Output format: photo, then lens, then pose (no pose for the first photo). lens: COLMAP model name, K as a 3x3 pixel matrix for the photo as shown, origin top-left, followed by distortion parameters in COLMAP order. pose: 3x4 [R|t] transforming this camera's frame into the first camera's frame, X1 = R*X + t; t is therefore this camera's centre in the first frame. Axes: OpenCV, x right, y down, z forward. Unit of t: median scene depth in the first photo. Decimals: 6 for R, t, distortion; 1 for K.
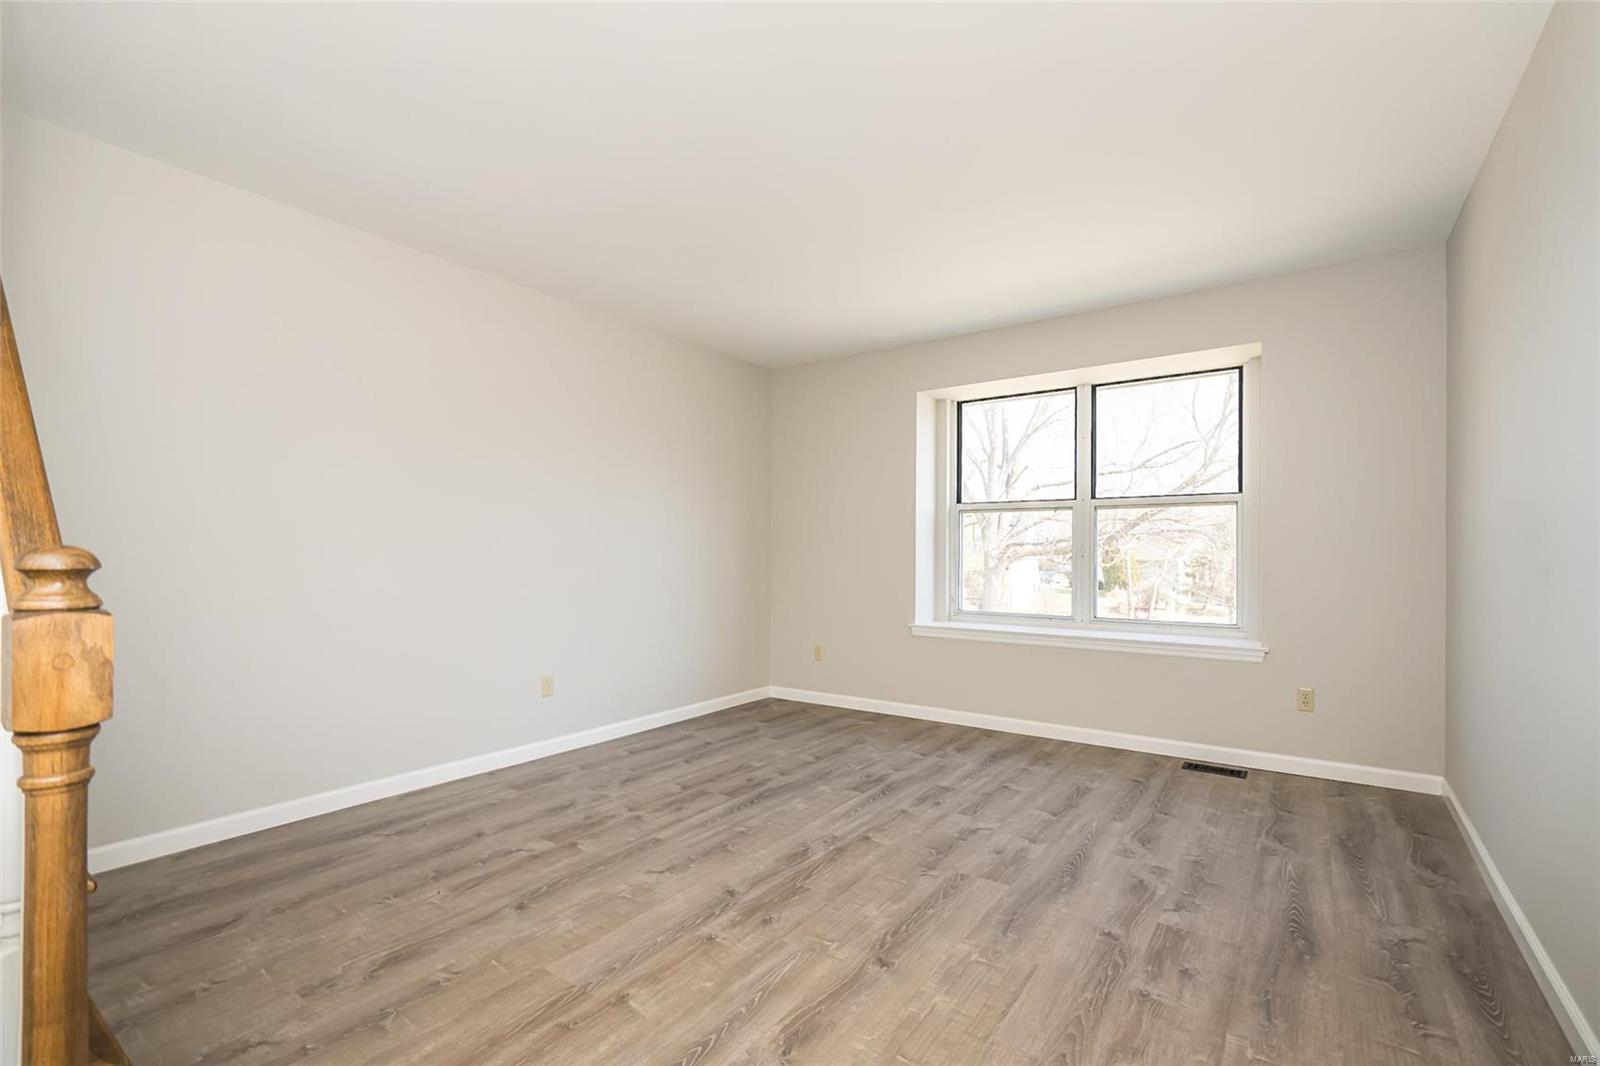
lens RADIAL K [[730.3, 0, 798.4], [0, 730.3, 544.7], [0, 0, 1]] dist [-0.008549, 0.002306]
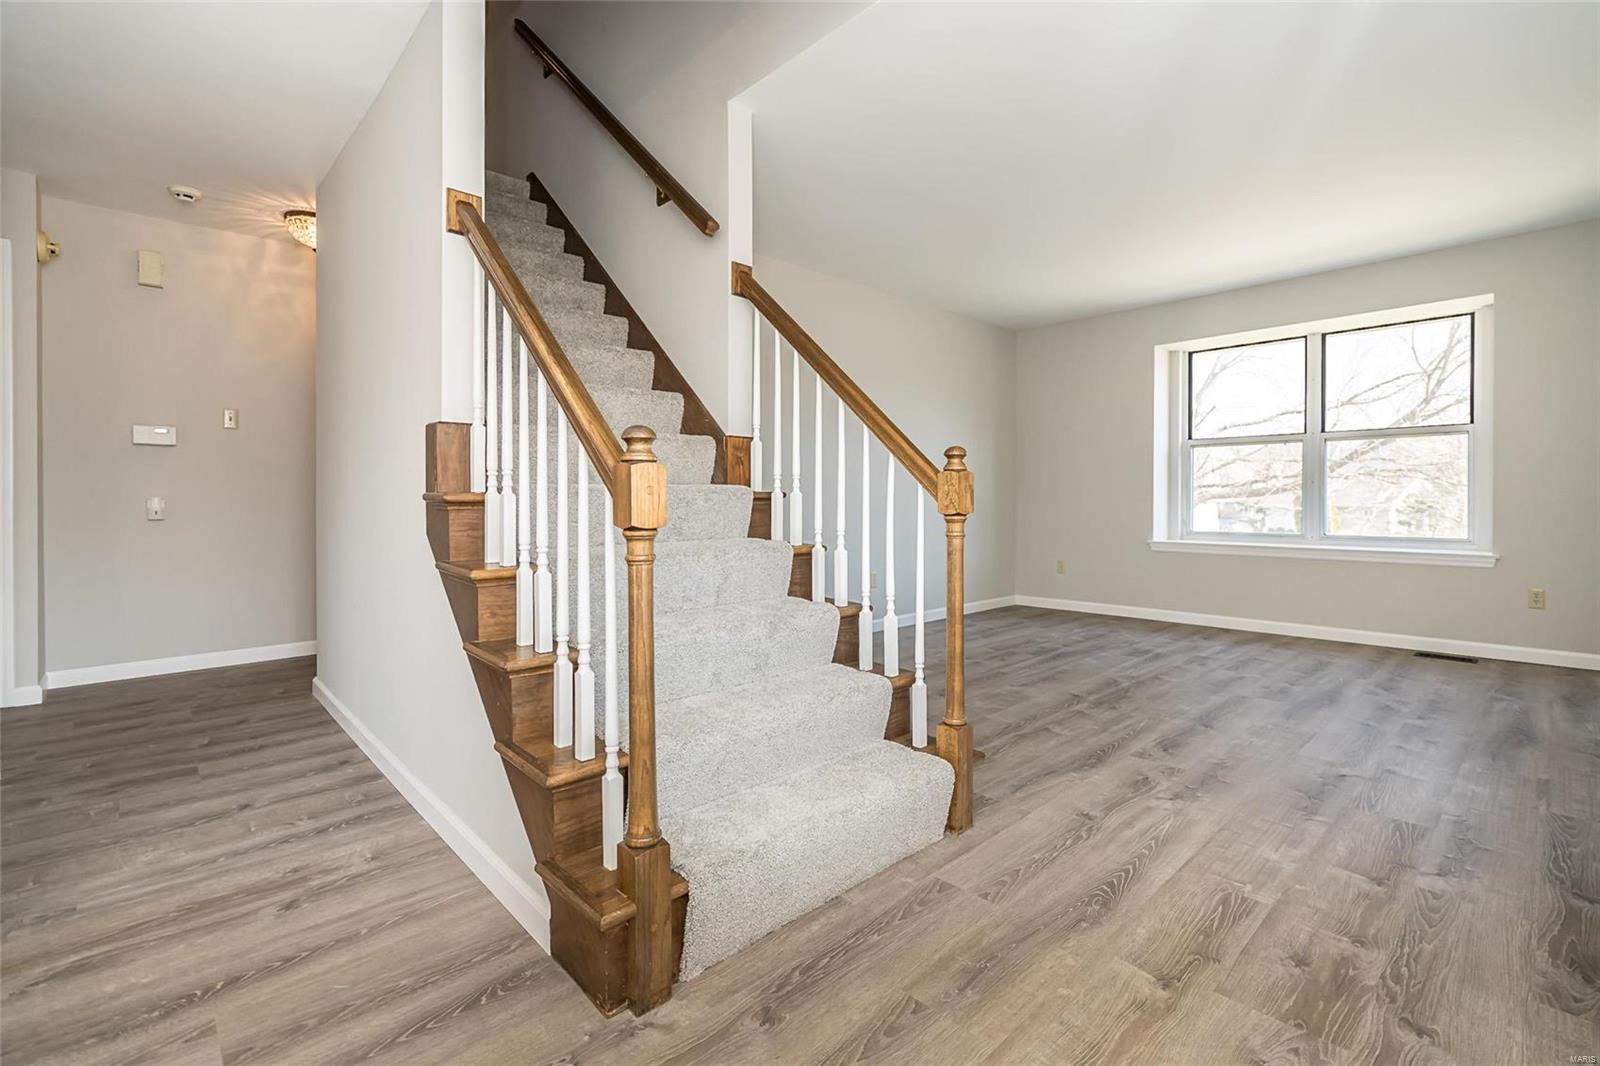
lens RADIAL K [[730.3, 0, 793.3], [0, 730.3, 502.7], [0, 0, 1]] dist [-0.008549, 0.002306]
pose [[0.979160, -0.003629, -0.203056, -0.181066], [0.006015, 0.999920, 0.011134, 0.030074], [0.202999, -0.012123, 0.979104, -0.294469]]
